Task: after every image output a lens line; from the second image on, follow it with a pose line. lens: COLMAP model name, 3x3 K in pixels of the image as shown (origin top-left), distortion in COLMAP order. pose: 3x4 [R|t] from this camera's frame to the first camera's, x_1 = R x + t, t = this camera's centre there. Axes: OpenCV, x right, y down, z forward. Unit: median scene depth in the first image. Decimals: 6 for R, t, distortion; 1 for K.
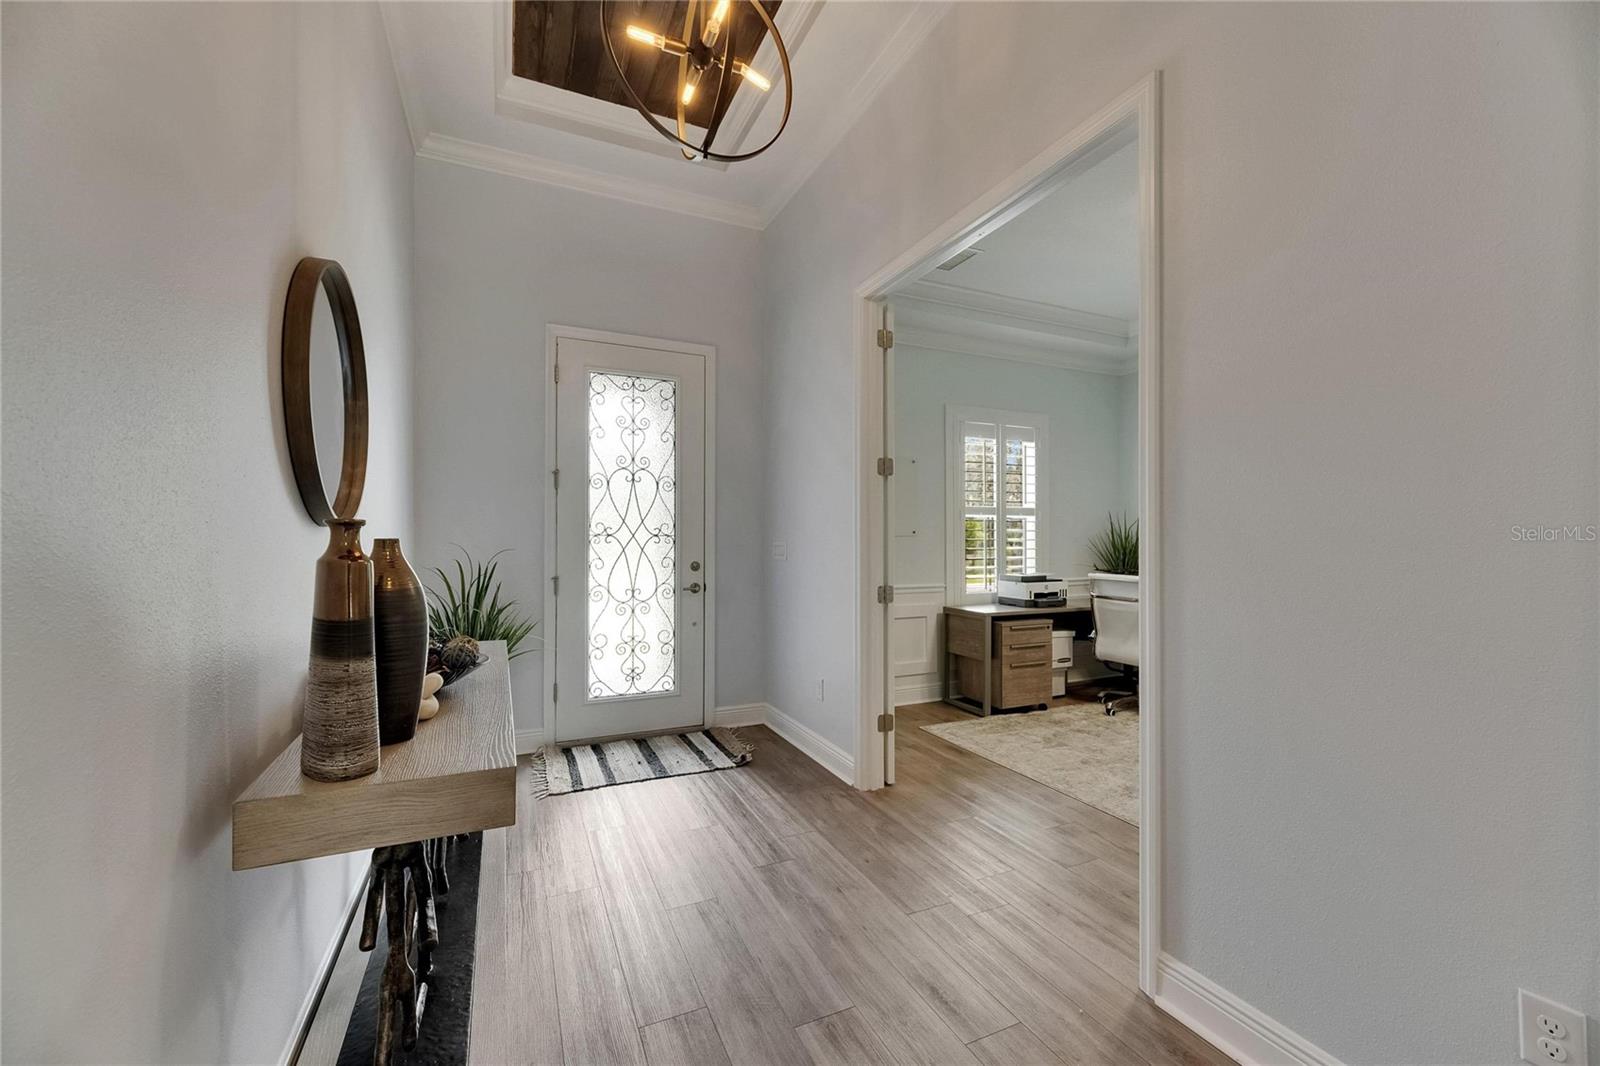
lens RADIAL K [[664.9, 0, 800.0], [0, 664.9, 533.0], [0, 0, 1]] dist [0.001853, 0.000063]
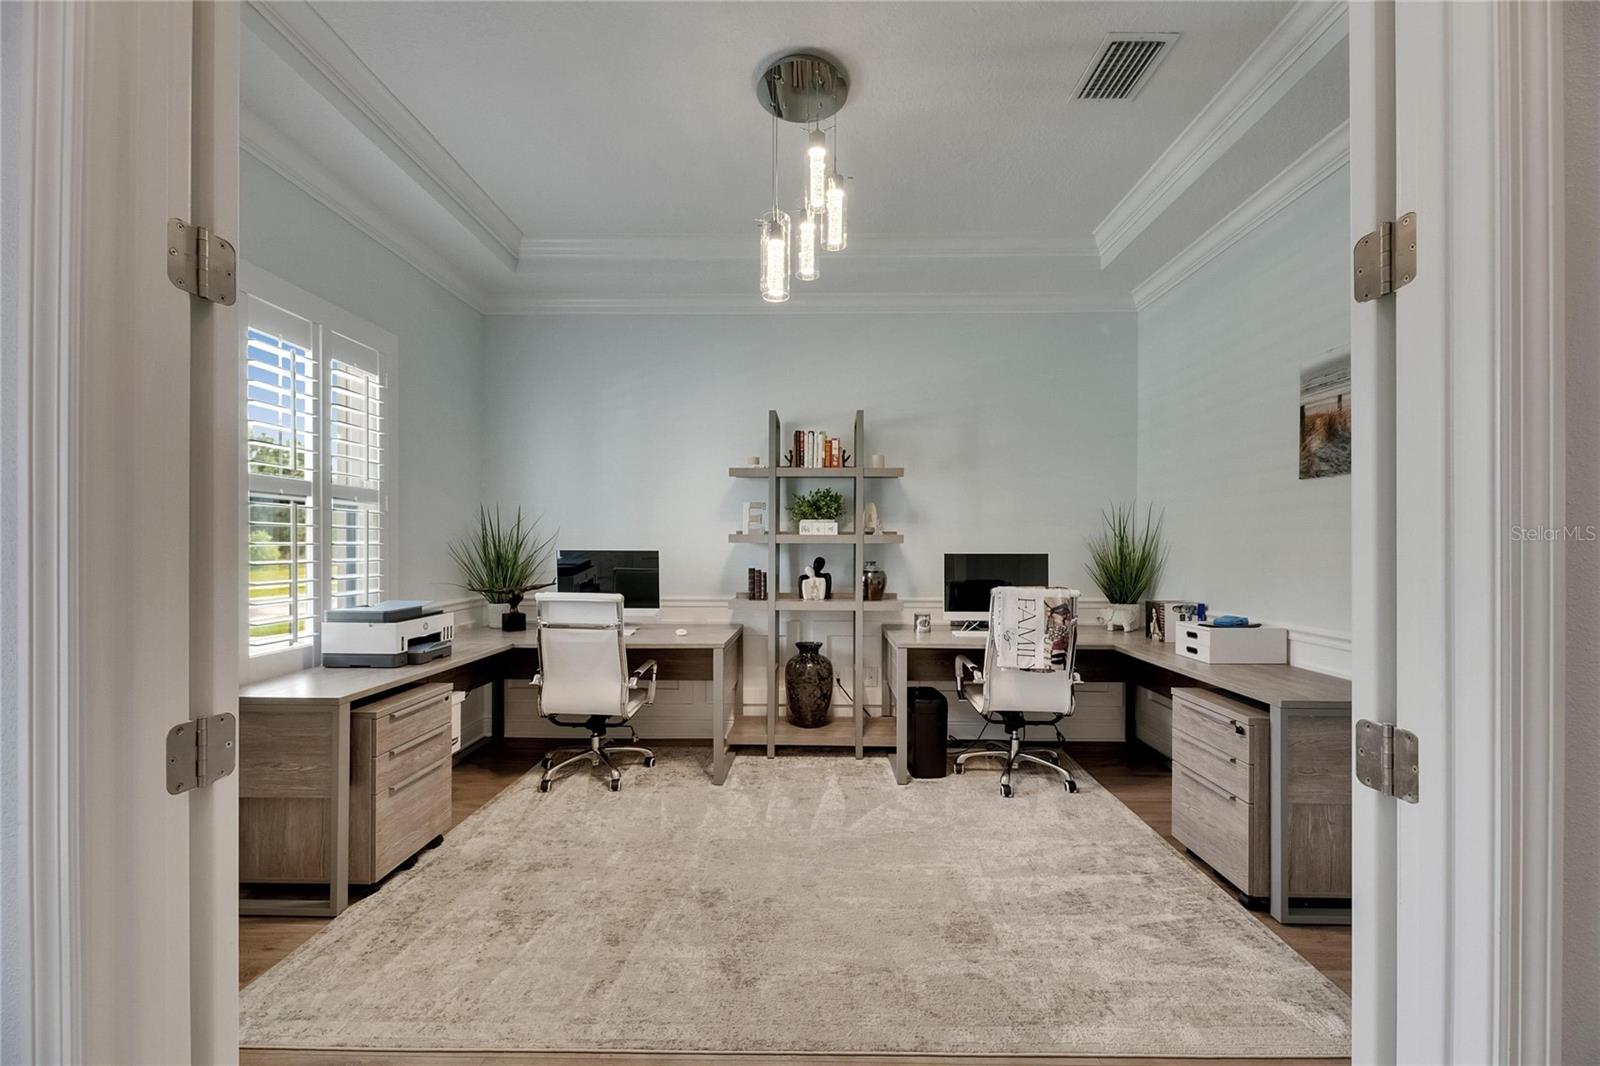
lens RADIAL K [[650.6, 0, 806.6], [0, 650.6, 543.3], [0, 0, 1]] dist [-0.000857, -0.000217]
pose [[0.431295, 0.005838, 0.902192, 0.001235], [-0.008673, 0.999960, -0.002324, 0.007442], [-0.902169, -0.006823, 0.431328, 0.470897]]
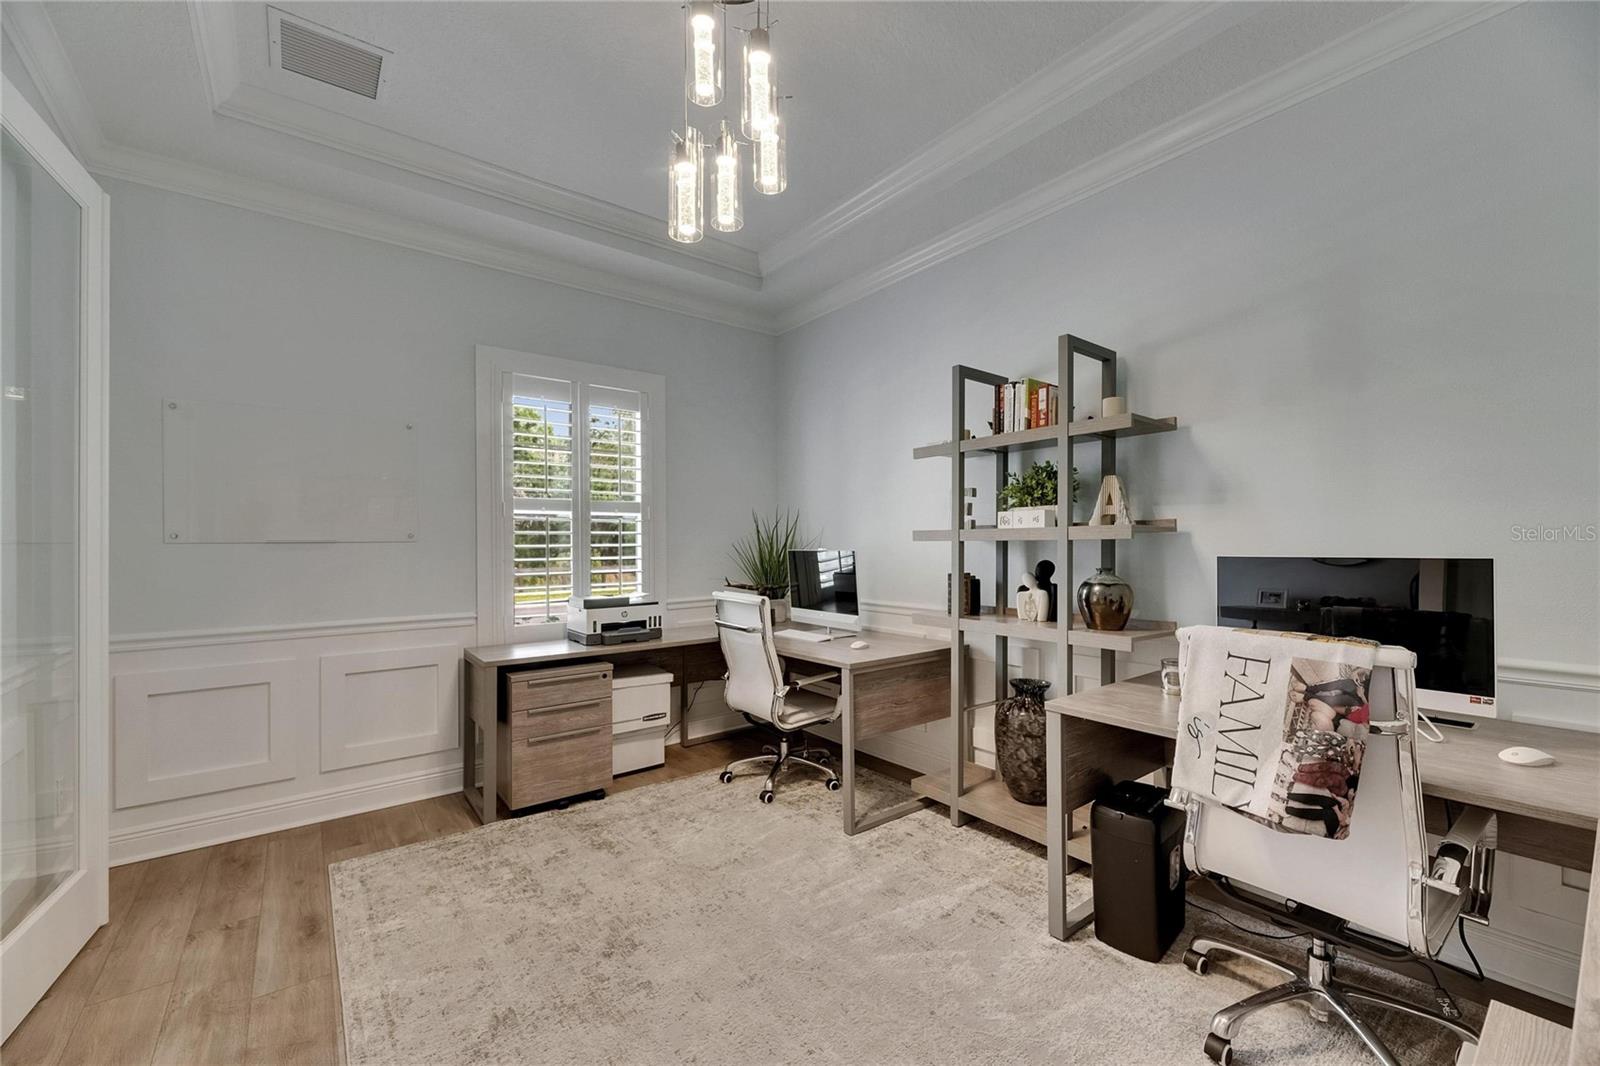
lens RADIAL K [[646.6, 0, 803.6], [0, 646.6, 542.1], [0, 0, 1]] dist [0.002876, 0.000130]
pose [[0.972749, -0.003763, 0.231832, 0.410811], [0.003366, 0.999992, 0.002108, 0.005211], [-0.231838, -0.001271, 0.972754, 0.309801]]
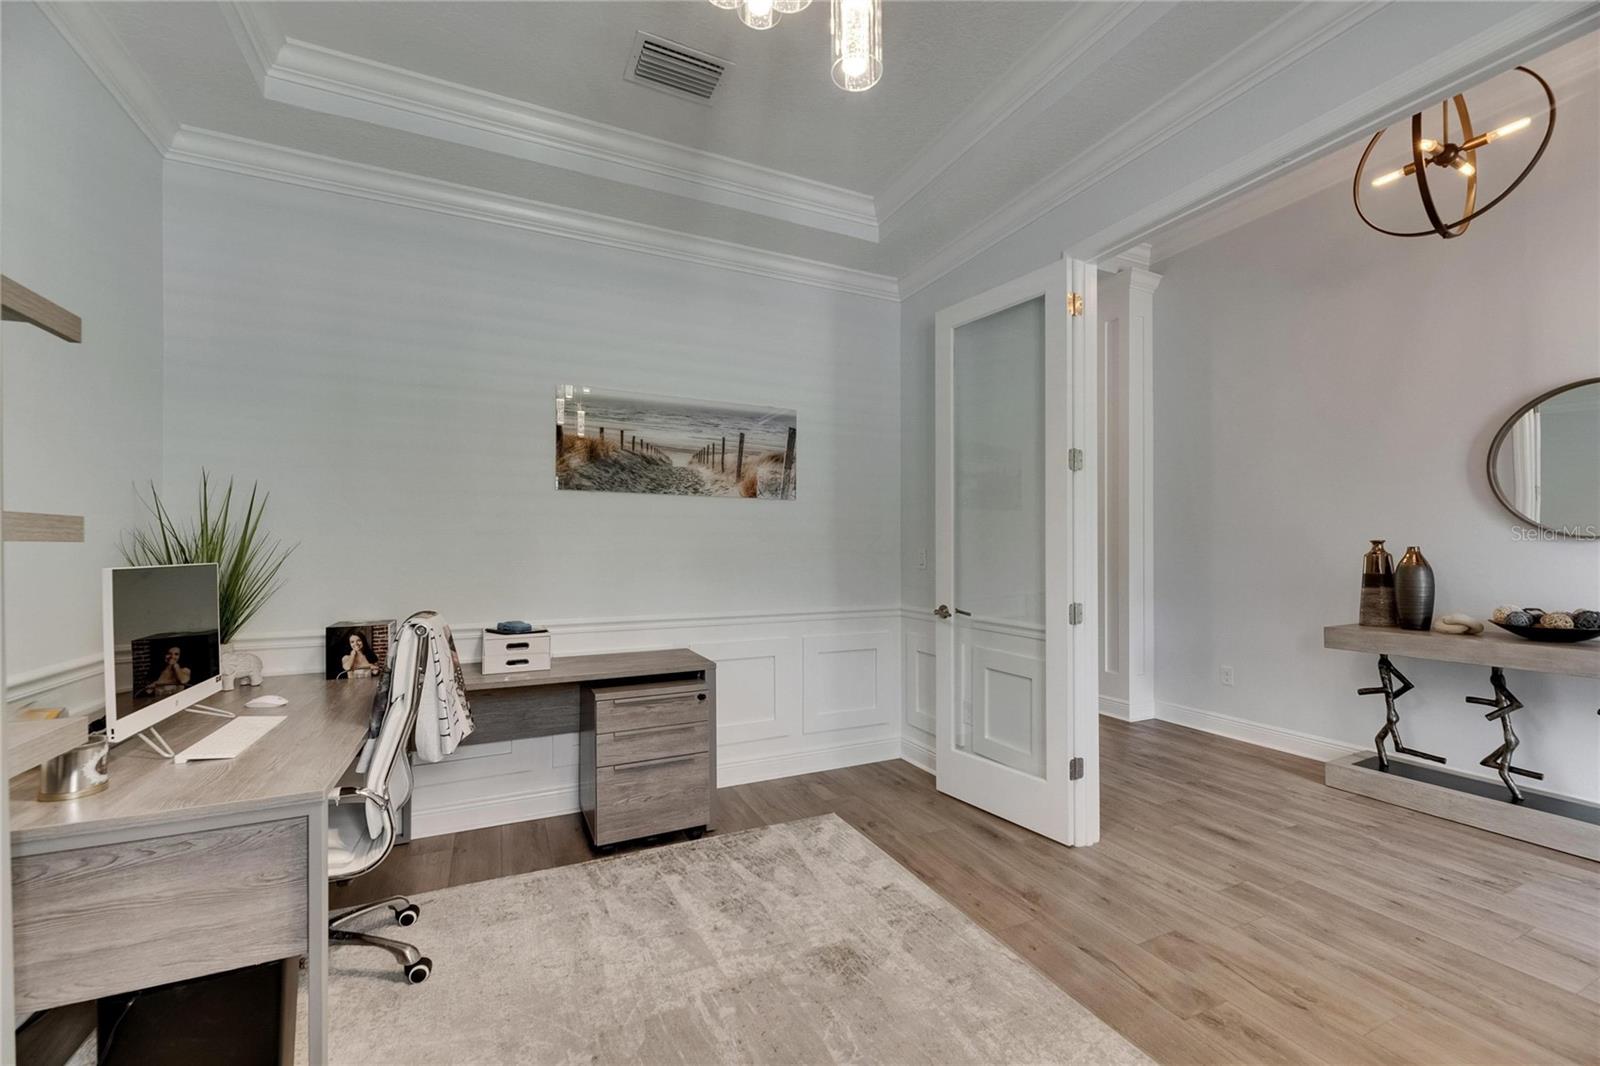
lens RADIAL K [[646.6, 0, 803.6], [0, 646.6, 542.1], [0, 0, 1]] dist [0.002876, 0.000130]
pose [[-0.999970, 0.002577, -0.007329, 0.464382], [0.002713, 0.999825, -0.018521, 0.010885], [0.007280, -0.018541, -0.999802, 0.964334]]
